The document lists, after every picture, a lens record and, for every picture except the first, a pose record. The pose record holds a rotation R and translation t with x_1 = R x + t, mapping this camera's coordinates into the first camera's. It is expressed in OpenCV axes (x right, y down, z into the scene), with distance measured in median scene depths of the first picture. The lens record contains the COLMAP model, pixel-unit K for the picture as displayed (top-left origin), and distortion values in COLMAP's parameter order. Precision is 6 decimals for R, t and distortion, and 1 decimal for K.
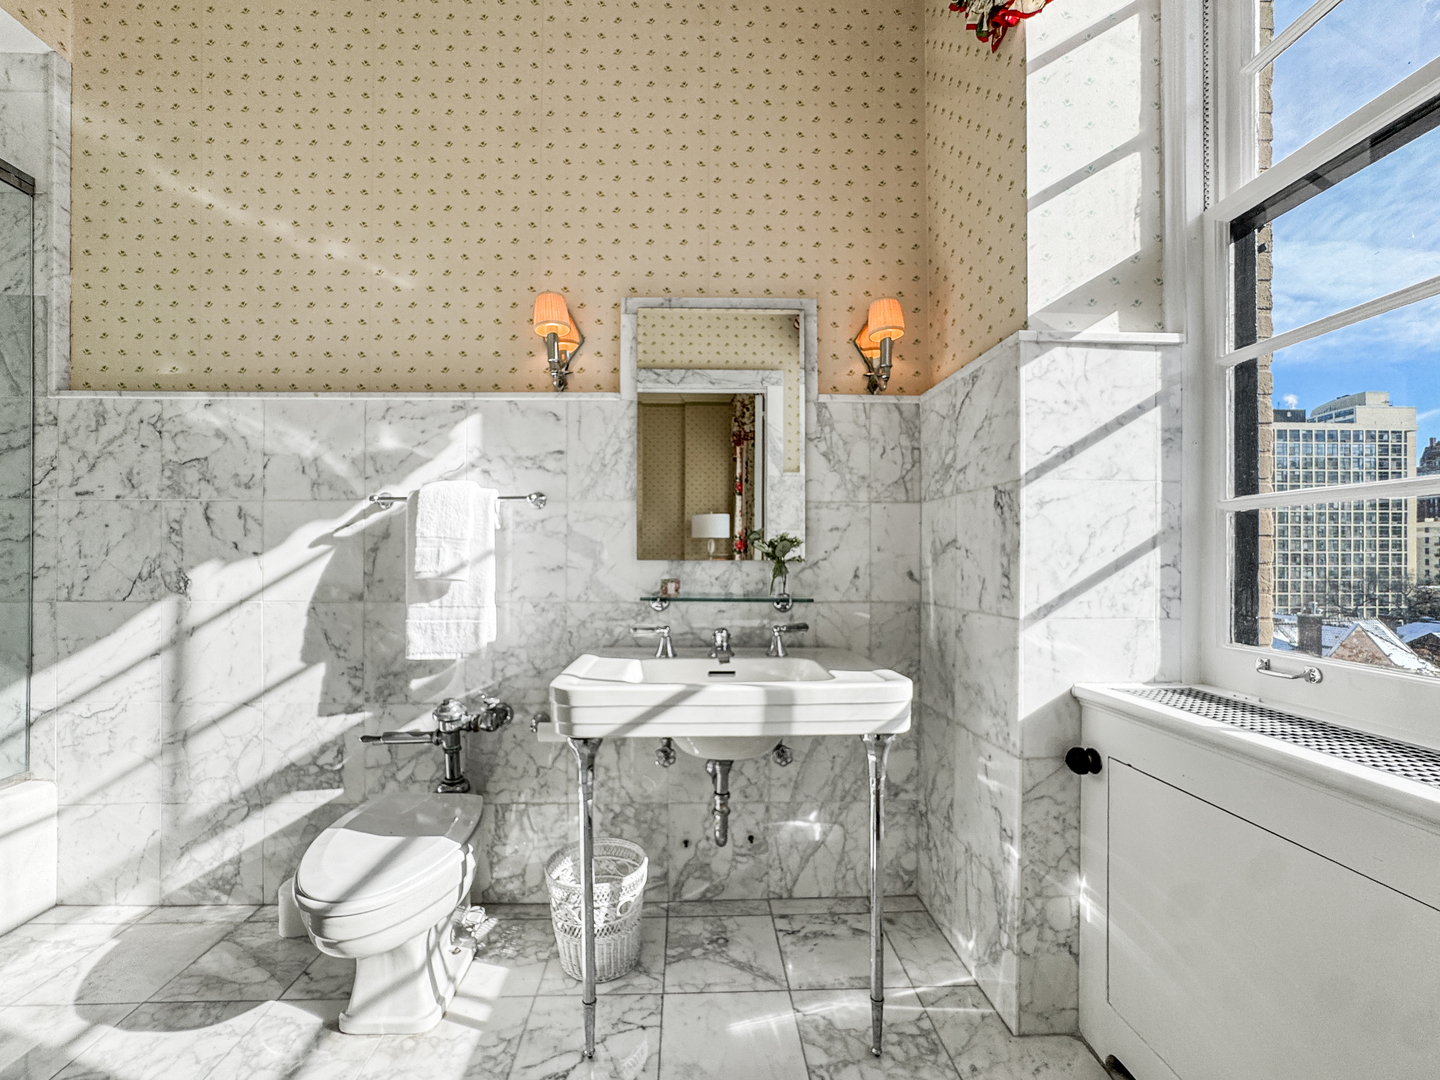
lens RADIAL K [[605.3, 0, 720.0], [0, 605.3, 540.0], [0, 0, 1]] dist [-0.047180, 0.023052]
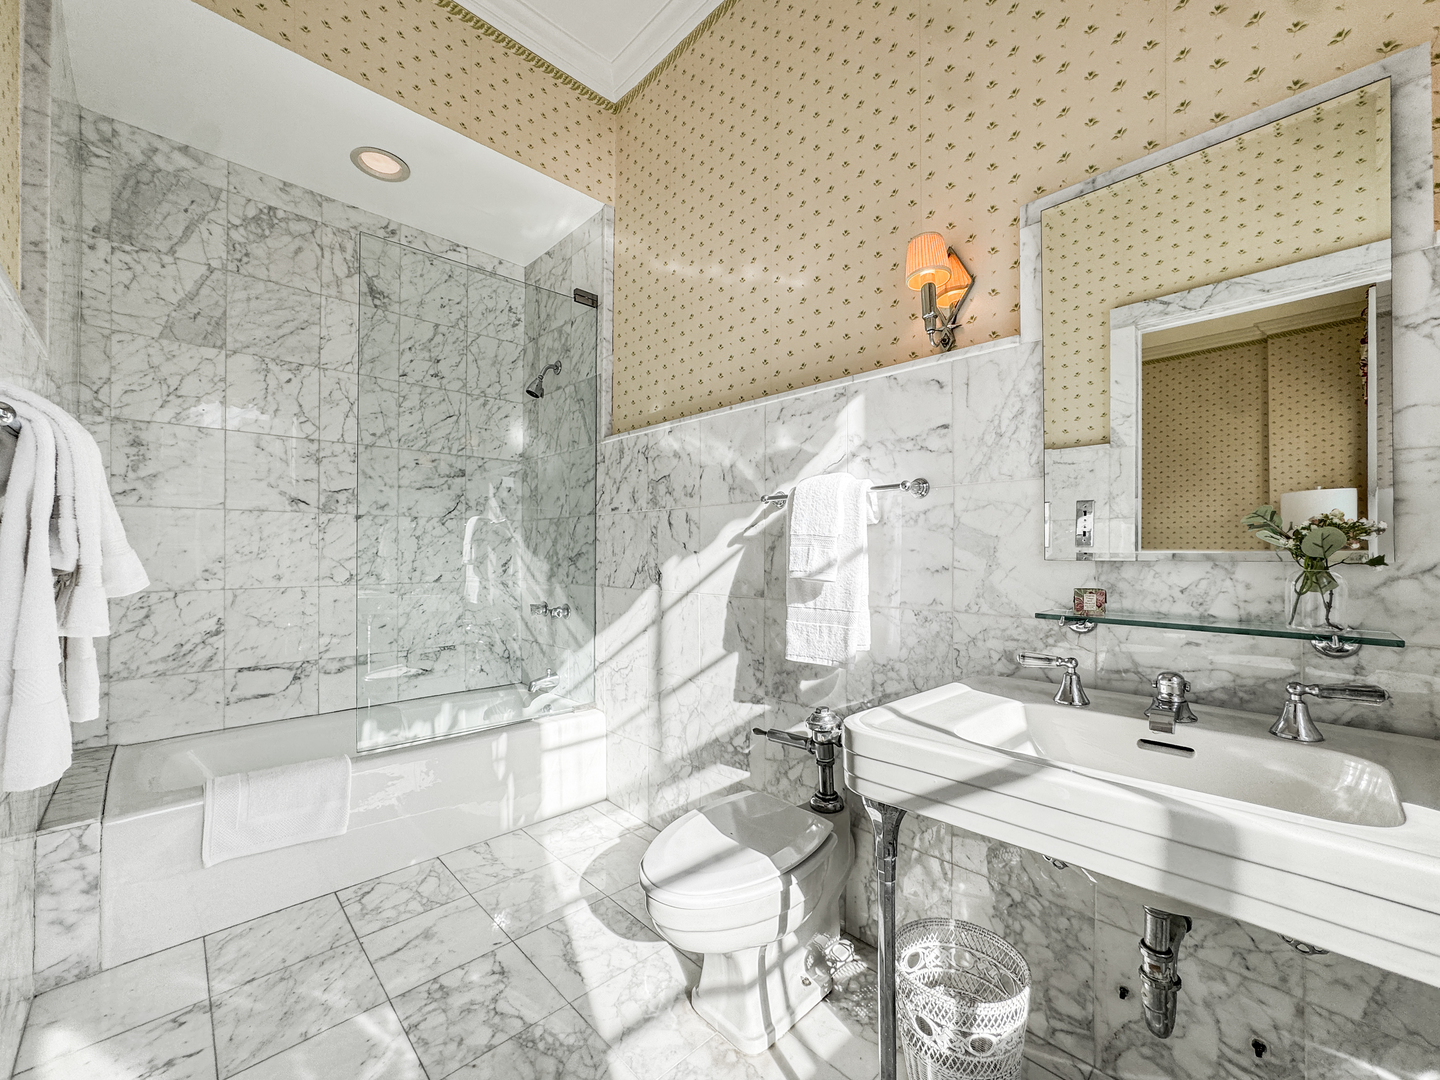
lens RADIAL K [[605.3, 0, 720.0], [0, 605.3, 540.0], [0, 0, 1]] dist [-0.047180, 0.023052]
pose [[0.662404, -0.016618, -0.748962, 0.143103], [0.021160, 0.999770, -0.003469, 0.003705], [0.748848, -0.013550, 0.662603, 0.246096]]
